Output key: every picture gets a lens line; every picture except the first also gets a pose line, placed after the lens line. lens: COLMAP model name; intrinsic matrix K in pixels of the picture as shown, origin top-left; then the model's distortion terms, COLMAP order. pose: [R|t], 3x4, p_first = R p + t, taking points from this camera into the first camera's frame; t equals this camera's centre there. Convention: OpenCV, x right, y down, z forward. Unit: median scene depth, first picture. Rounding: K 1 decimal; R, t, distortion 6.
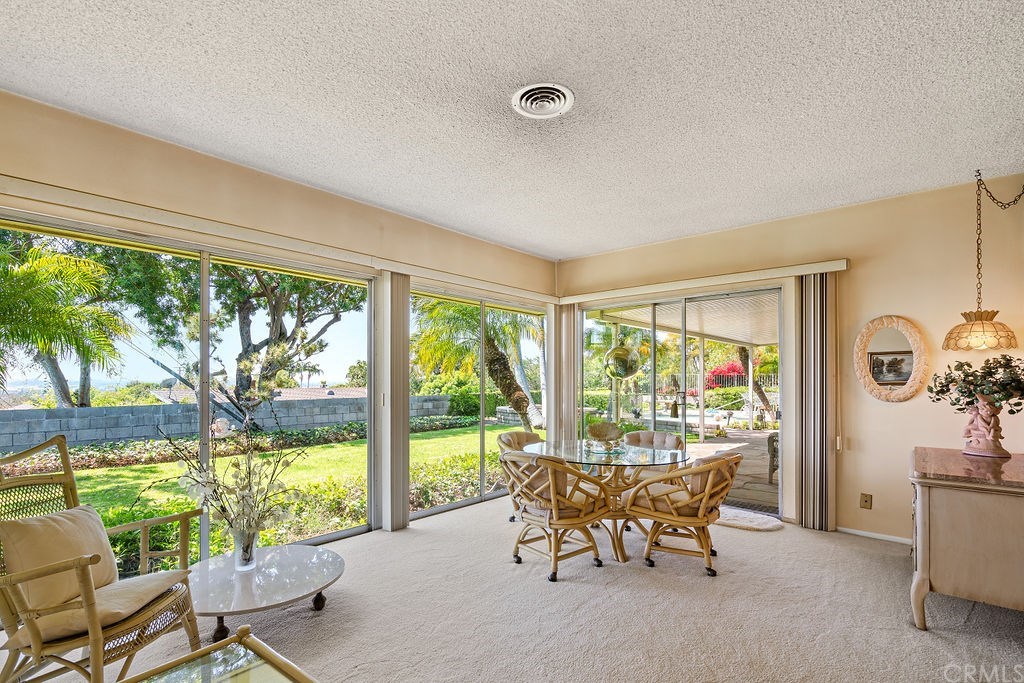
lens RADIAL K [[479.4, 0, 488.6], [0, 479.4, 386.5], [0, 0, 1]] dist [-0.011017, 0.002796]
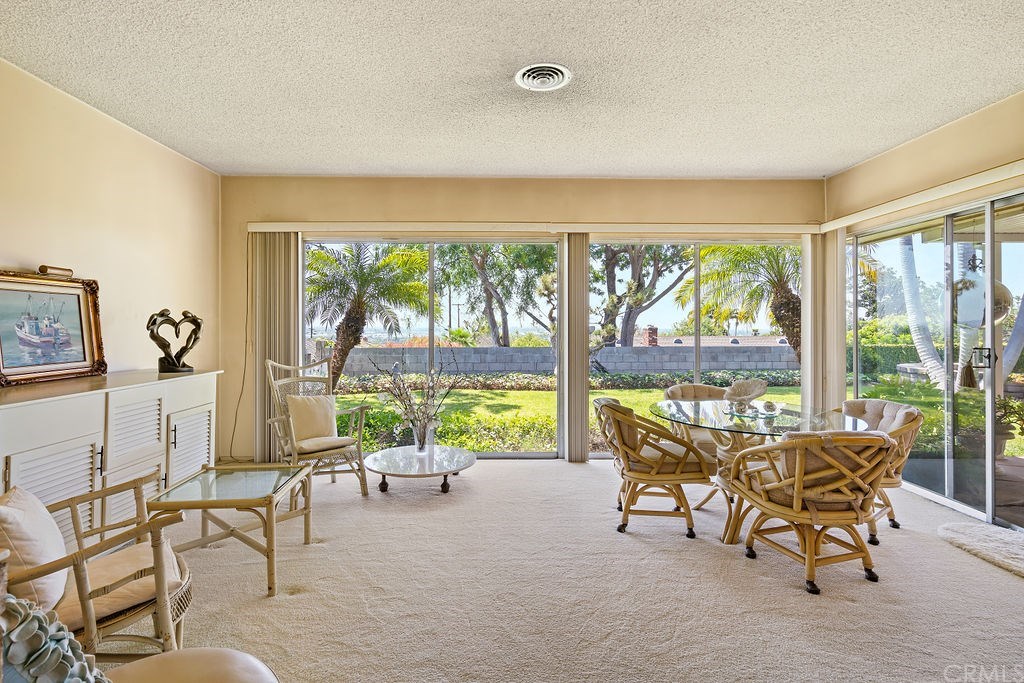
lens RADIAL K [[489.4, 0, 504.4], [0, 489.4, 331.4], [0, 0, 1]] dist [0.001858, -0.000031]
pose [[0.682471, 0.006132, -0.730887, 0.534531], [-0.010147, 0.999948, -0.001086, -0.003454], [0.730842, 0.008157, 0.682497, 0.096356]]
